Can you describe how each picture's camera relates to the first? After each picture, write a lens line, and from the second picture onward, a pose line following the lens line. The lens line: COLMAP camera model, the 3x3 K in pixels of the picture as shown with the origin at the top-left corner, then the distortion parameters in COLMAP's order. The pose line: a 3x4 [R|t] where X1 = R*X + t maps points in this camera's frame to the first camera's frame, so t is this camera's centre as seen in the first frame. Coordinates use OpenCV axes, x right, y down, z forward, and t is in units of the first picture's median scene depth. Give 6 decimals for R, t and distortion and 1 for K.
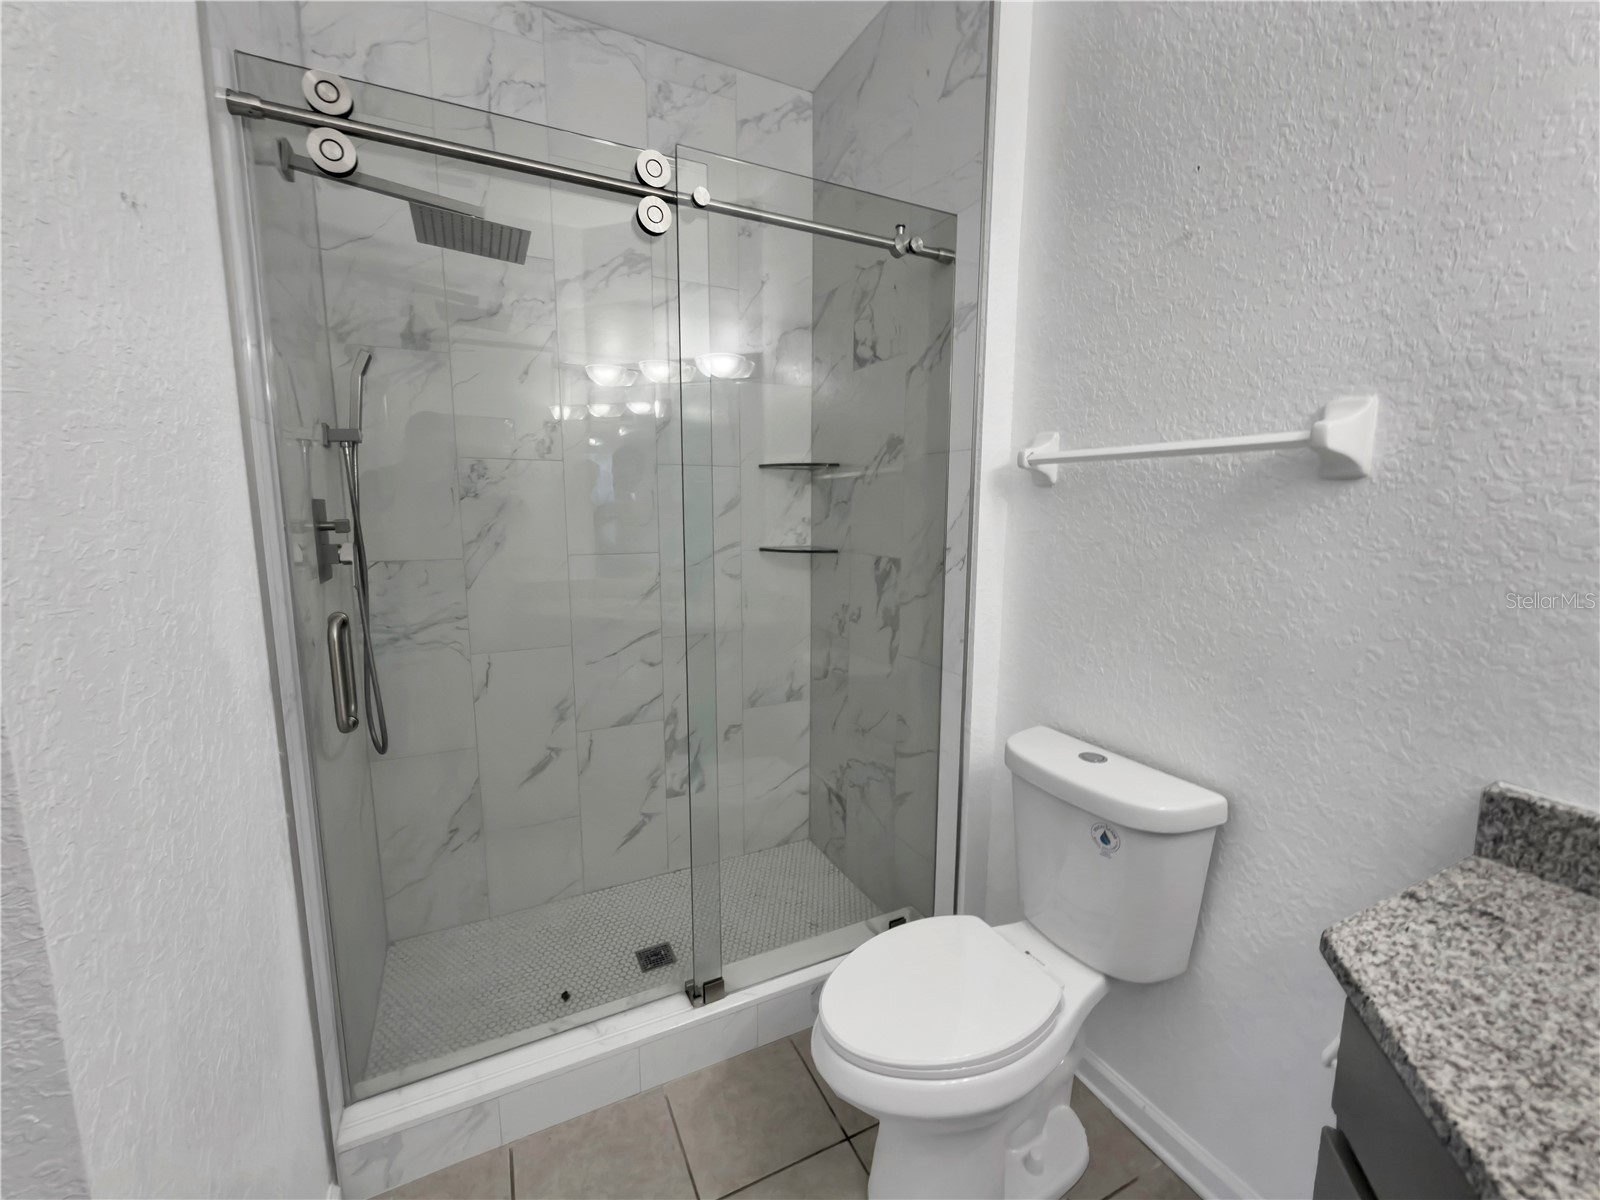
lens RADIAL K [[653.6, 0, 800.0], [0, 653.6, 600.0], [0, 0, 1]] dist [-0.000910, -0.000428]
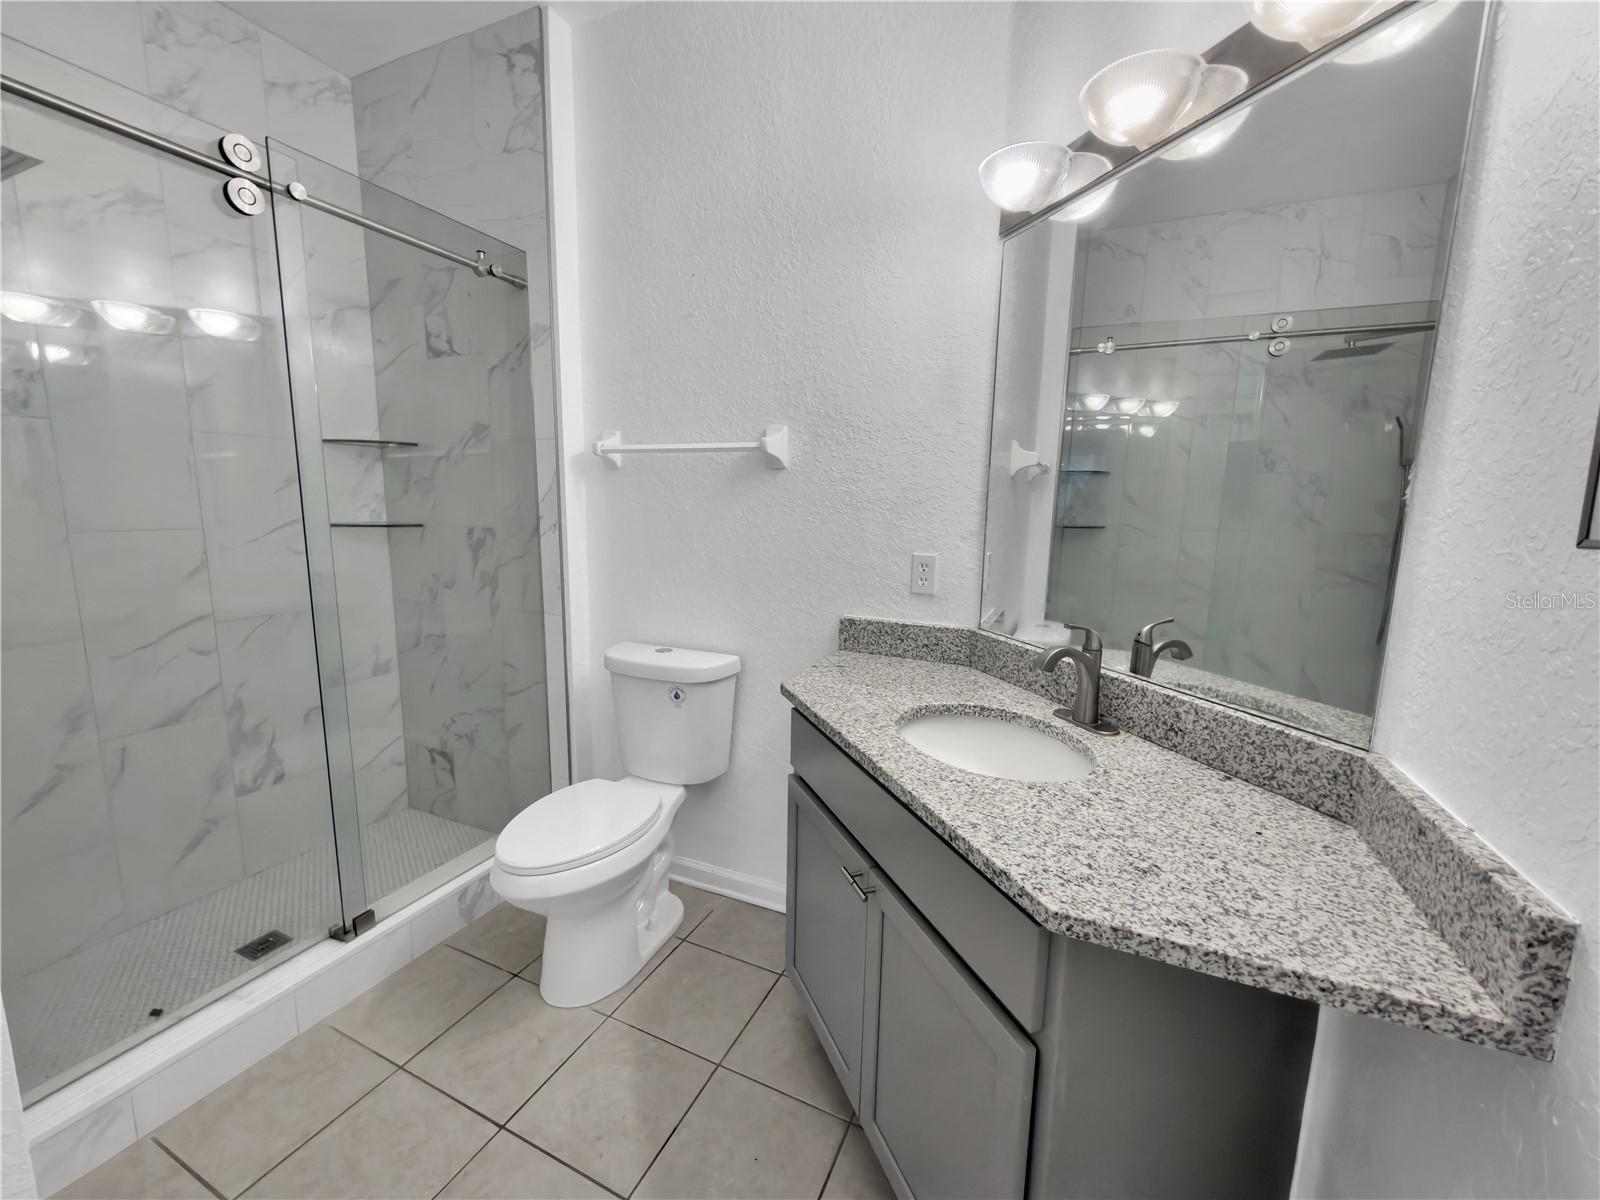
lens RADIAL K [[653.6, 0, 800.0], [0, 653.6, 600.0], [0, 0, 1]] dist [-0.000910, -0.000428]
pose [[0.772474, -0.086290, 0.629156, -0.188881], [0.078811, 0.996093, 0.039853, 0.068519], [-0.630137, 0.018799, 0.776256, -0.282669]]
